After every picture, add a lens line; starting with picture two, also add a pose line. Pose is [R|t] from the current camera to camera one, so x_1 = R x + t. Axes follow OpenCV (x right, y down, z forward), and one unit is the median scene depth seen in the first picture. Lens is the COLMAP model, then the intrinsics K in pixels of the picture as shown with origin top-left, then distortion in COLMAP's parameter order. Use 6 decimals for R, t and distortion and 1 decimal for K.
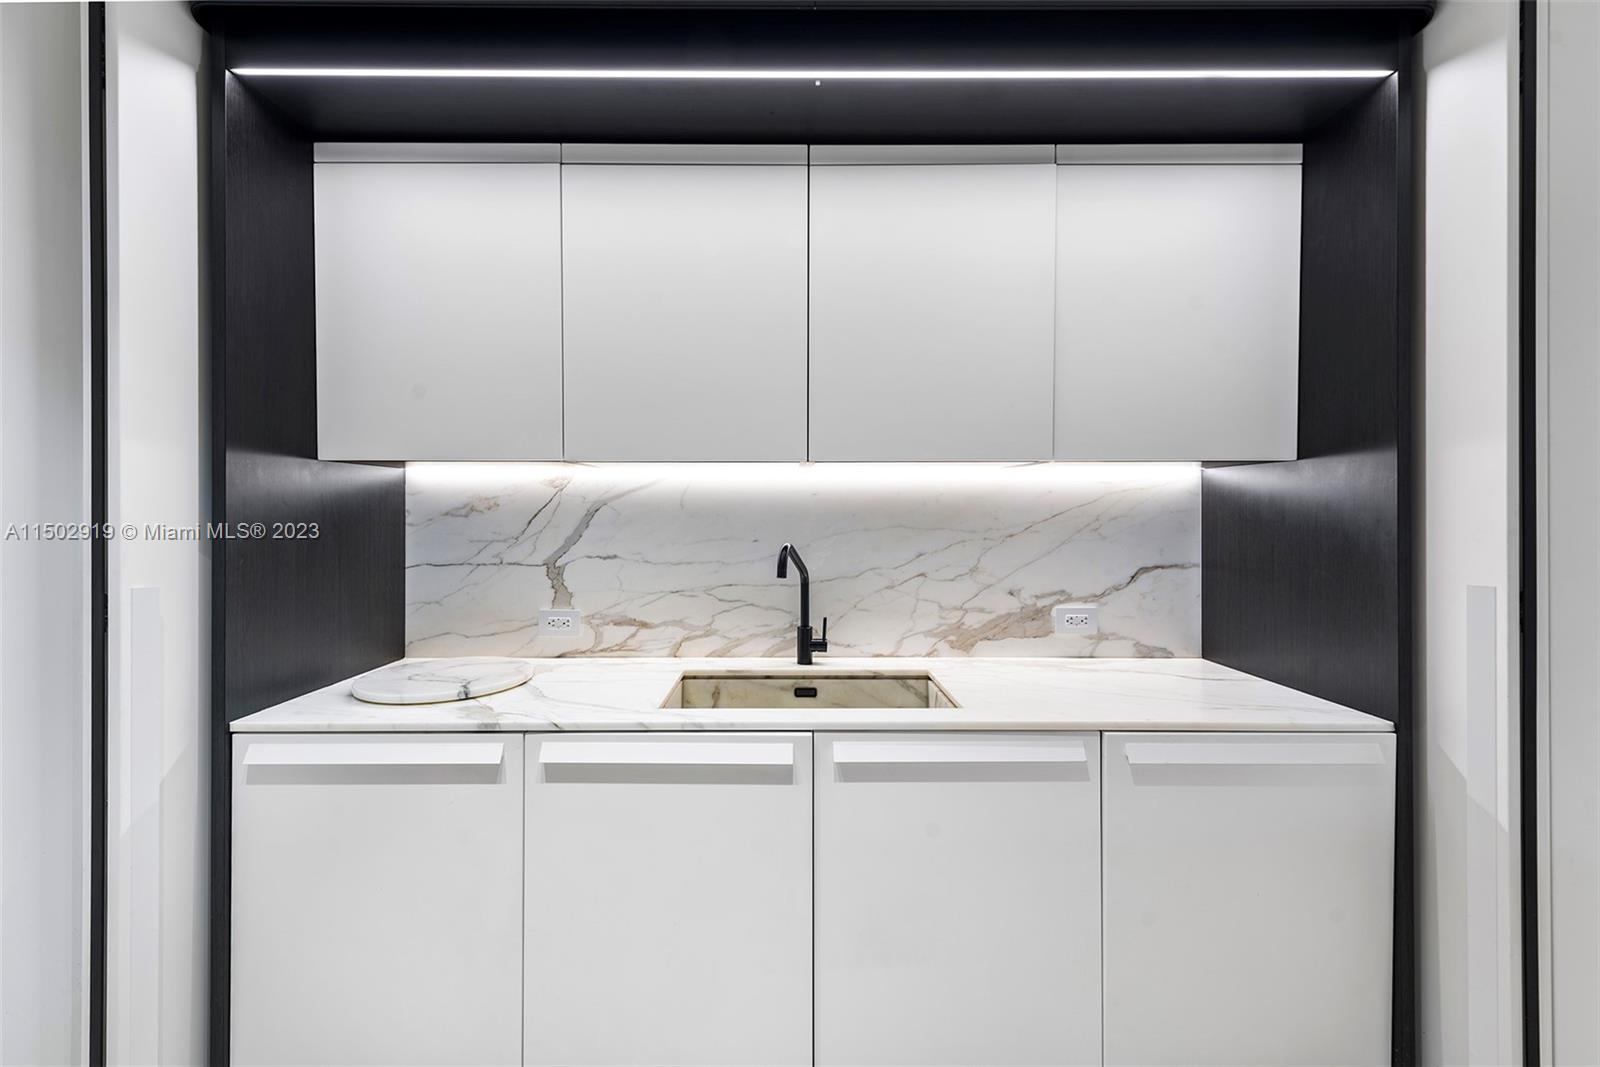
lens RADIAL K [[635.6, 0, 797.5], [0, 635.6, 516.5], [0, 0, 1]] dist [0.008312, -0.000013]
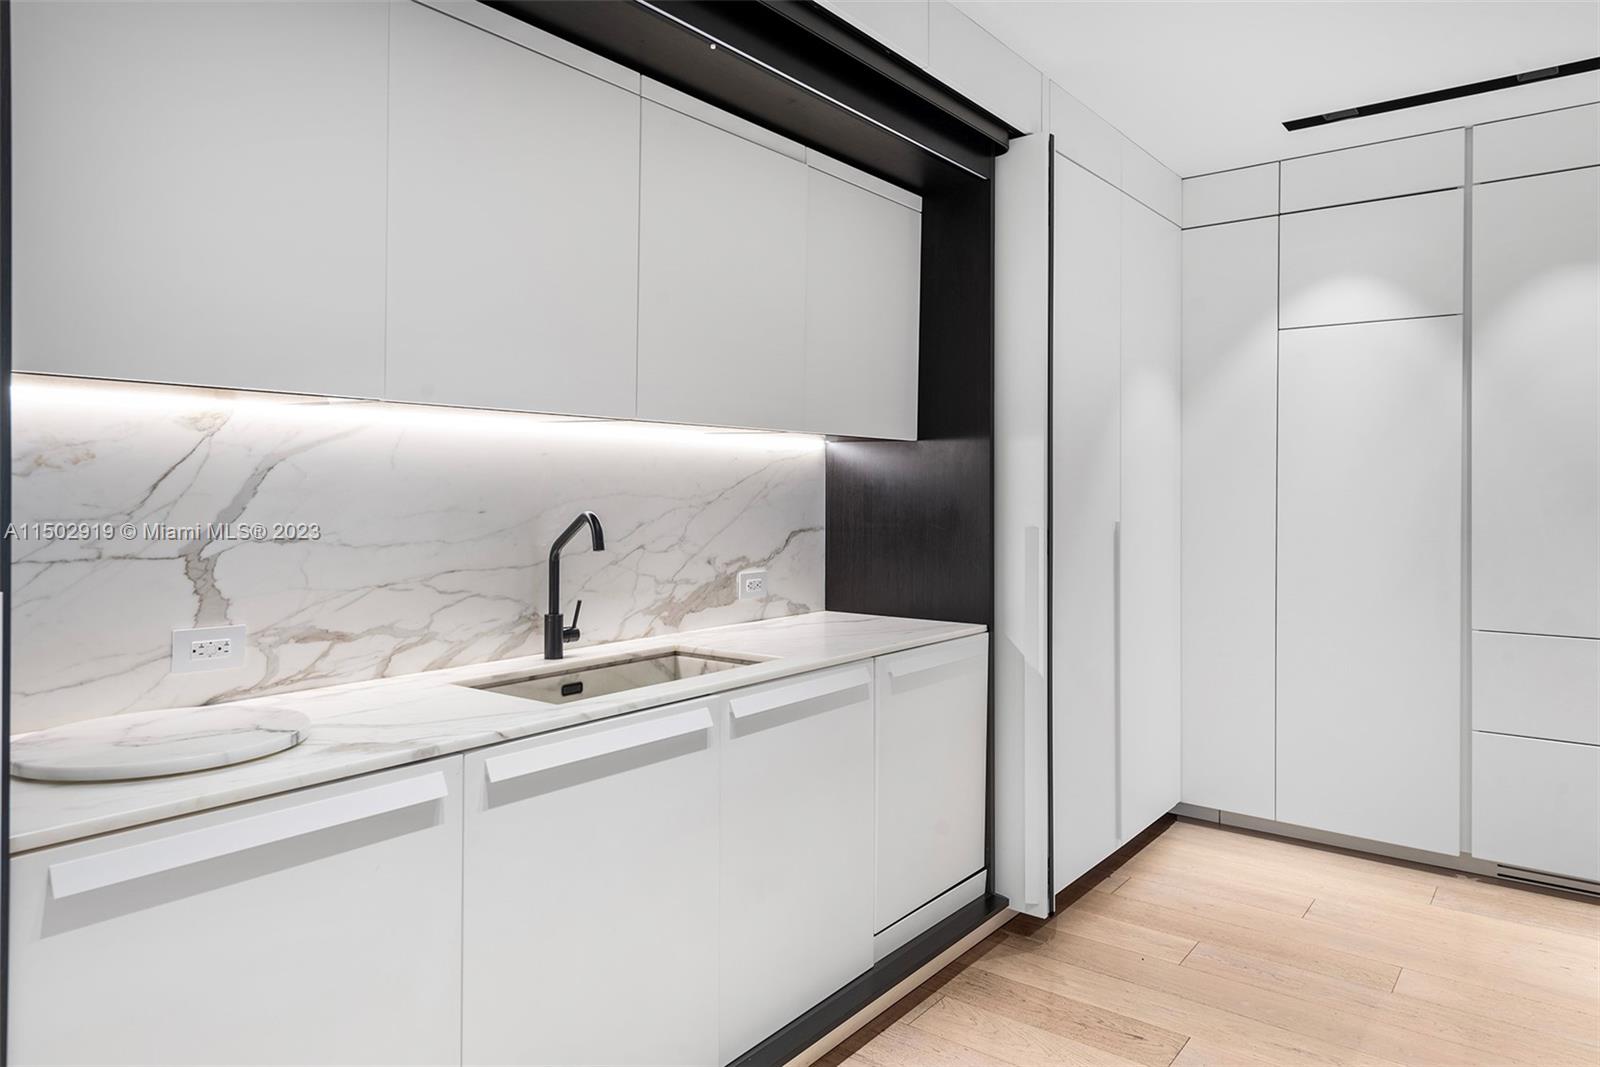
lens RADIAL K [[1015.9, 0, 801.2], [0, 1015.9, 490.1], [0, 0, 1]] dist [0.000267, -0.001279]
pose [[0.614851, 0.002030, 0.788641, -0.800839], [-0.002164, 0.999997, -0.000888, 0.011797], [-0.788641, -0.001161, 0.614853, -0.065265]]
